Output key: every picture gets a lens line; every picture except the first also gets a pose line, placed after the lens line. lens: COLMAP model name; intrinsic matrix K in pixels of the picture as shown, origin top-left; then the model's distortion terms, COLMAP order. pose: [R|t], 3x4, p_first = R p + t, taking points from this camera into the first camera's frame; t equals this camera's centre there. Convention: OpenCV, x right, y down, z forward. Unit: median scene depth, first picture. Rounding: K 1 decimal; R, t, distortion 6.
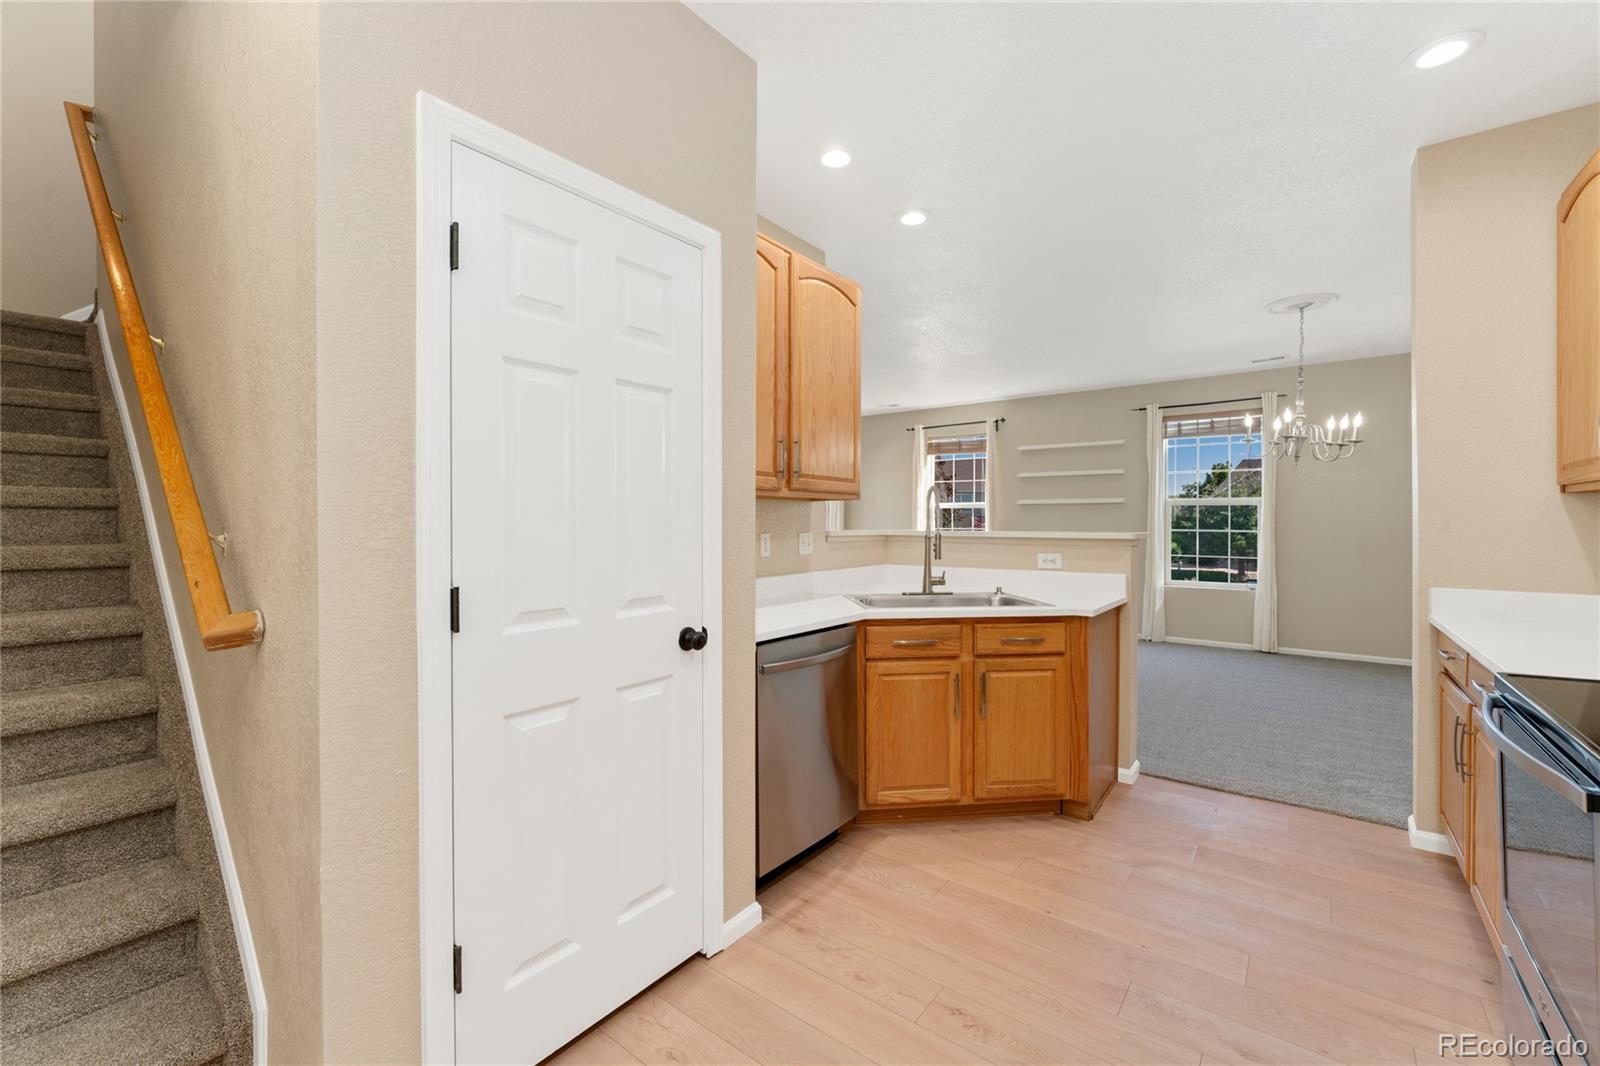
lens RADIAL K [[653.7, 0, 788.7], [0, 653.7, 520.0], [0, 0, 1]] dist [-0.002049, 0.001751]
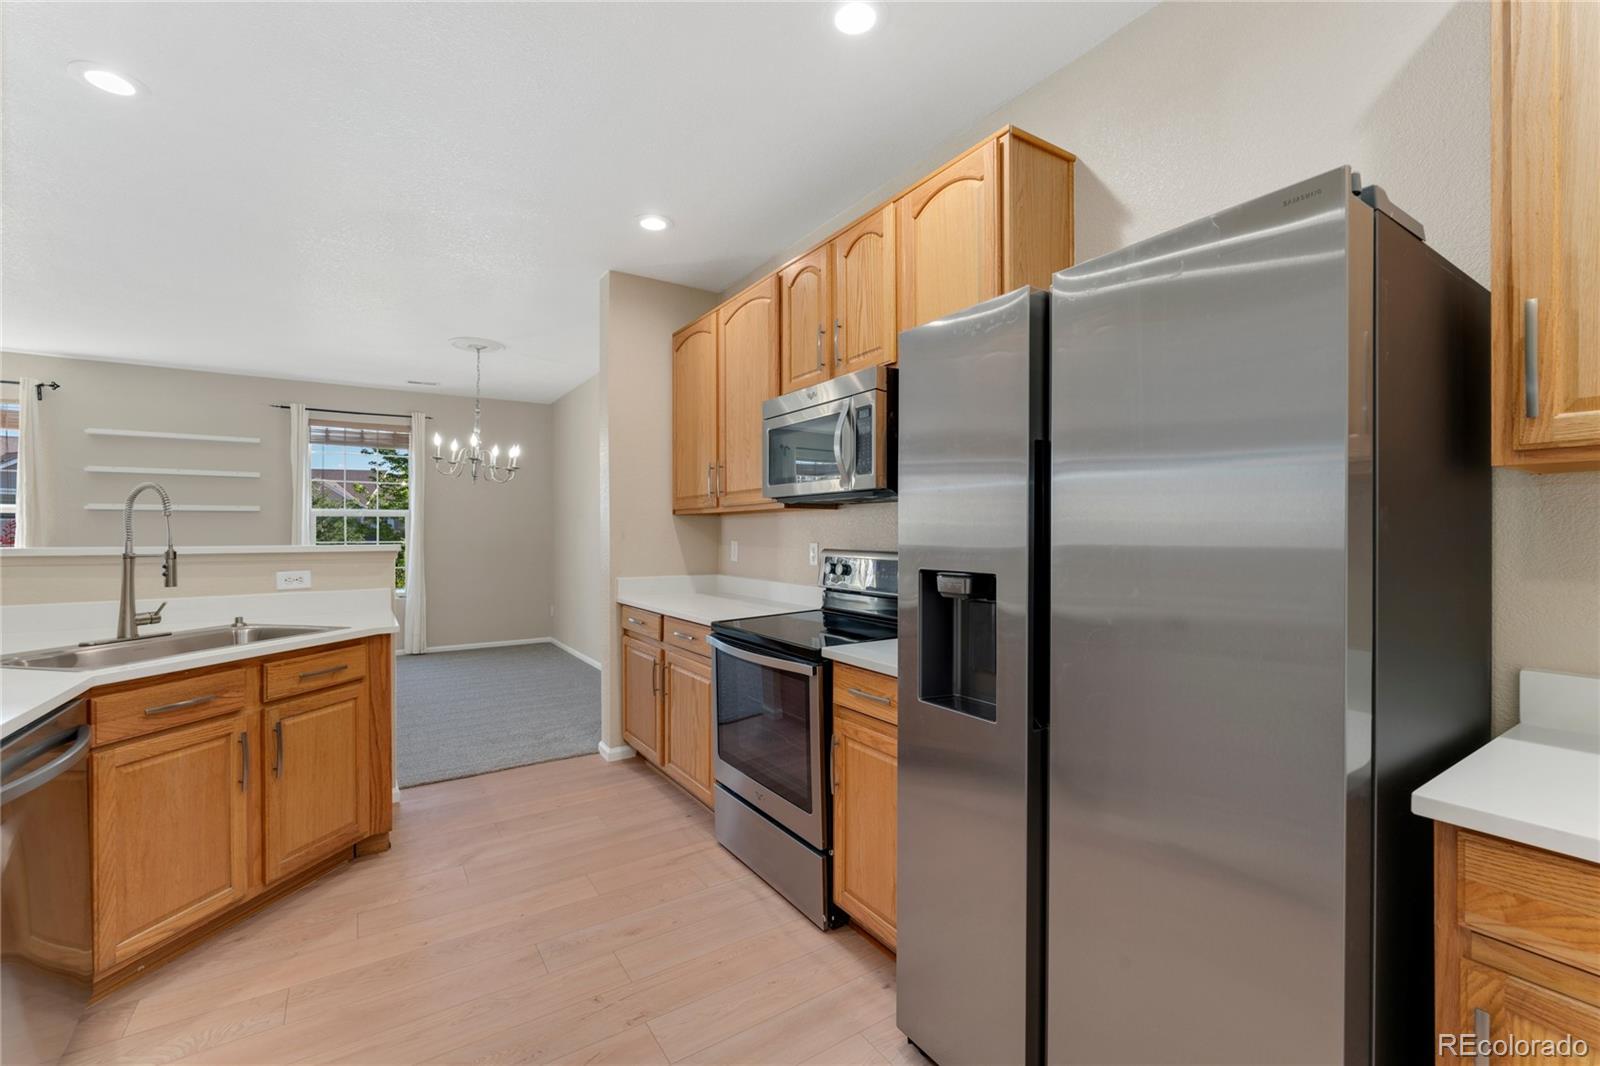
lens RADIAL K [[653.7, 0, 805.9], [0, 653.7, 533.9], [0, 0, 1]] dist [-0.002049, 0.001751]
pose [[0.341165, -0.005176, 0.939989, -0.223042], [0.001310, 0.999986, 0.005031, -0.000417], [-0.940003, -0.000485, 0.341167, 0.112549]]
